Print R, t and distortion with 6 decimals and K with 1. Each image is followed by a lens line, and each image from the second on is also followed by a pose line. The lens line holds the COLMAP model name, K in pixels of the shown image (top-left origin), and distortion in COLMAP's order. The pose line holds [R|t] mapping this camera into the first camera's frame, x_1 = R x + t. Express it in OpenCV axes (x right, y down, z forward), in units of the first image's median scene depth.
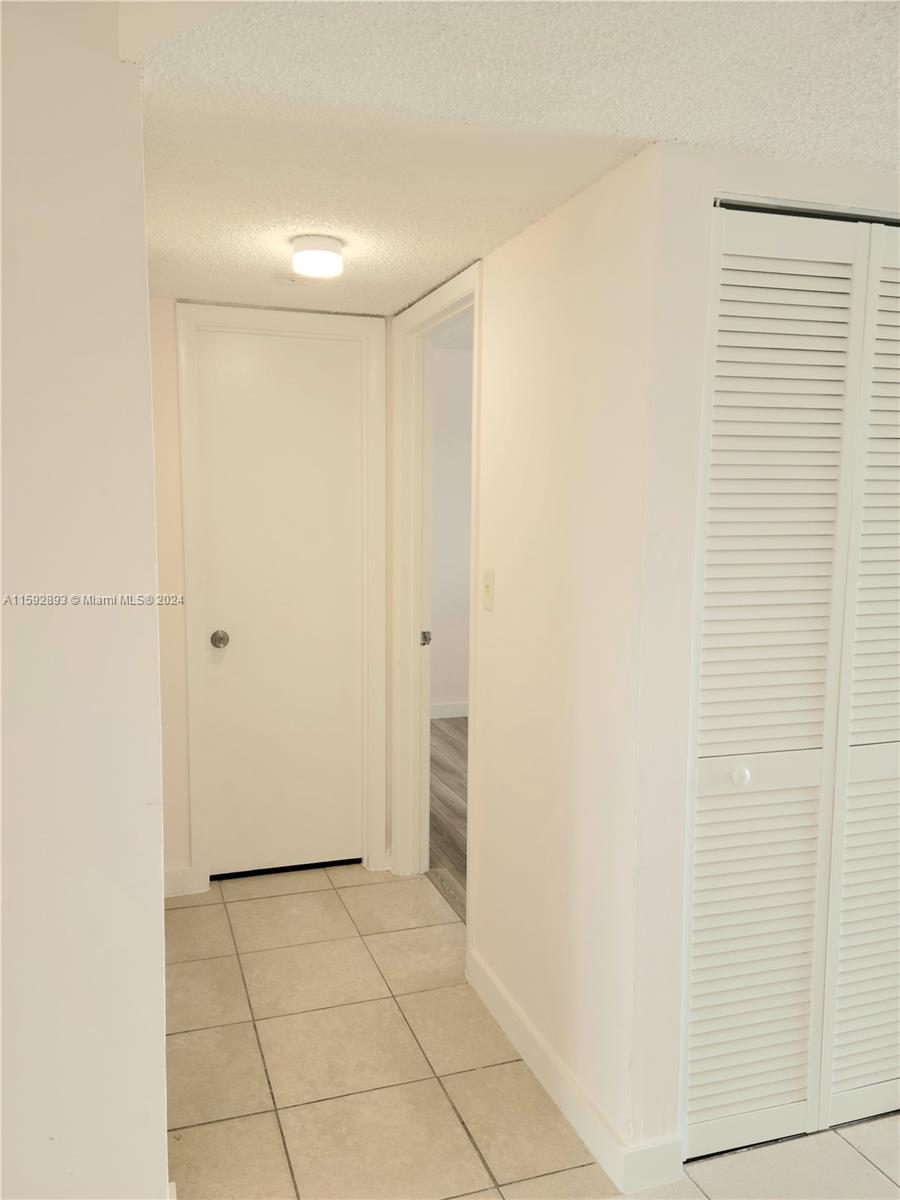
lens RADIAL K [[972.9, 0, 445.4], [0, 972.9, 601.1], [0, 0, 1]] dist [0.047655, -0.013766]
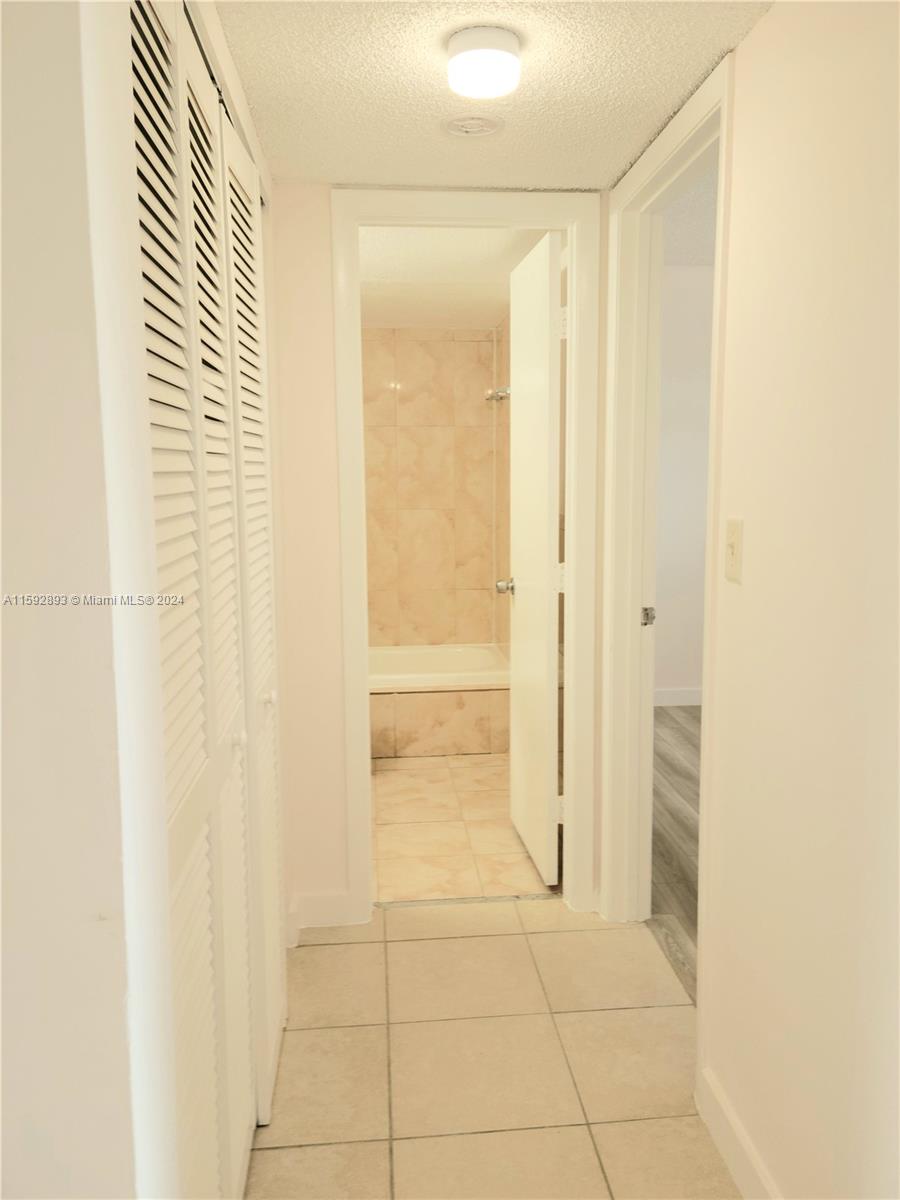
lens RADIAL K [[972.9, 0, 443.8], [0, 972.9, 591.2], [0, 0, 1]] dist [0.047655, -0.013766]
pose [[0.968961, 0.013298, -0.246857, 0.013413], [-0.007250, 0.999651, 0.025394, 0.000579], [0.247109, -0.022816, 0.968719, 0.233671]]
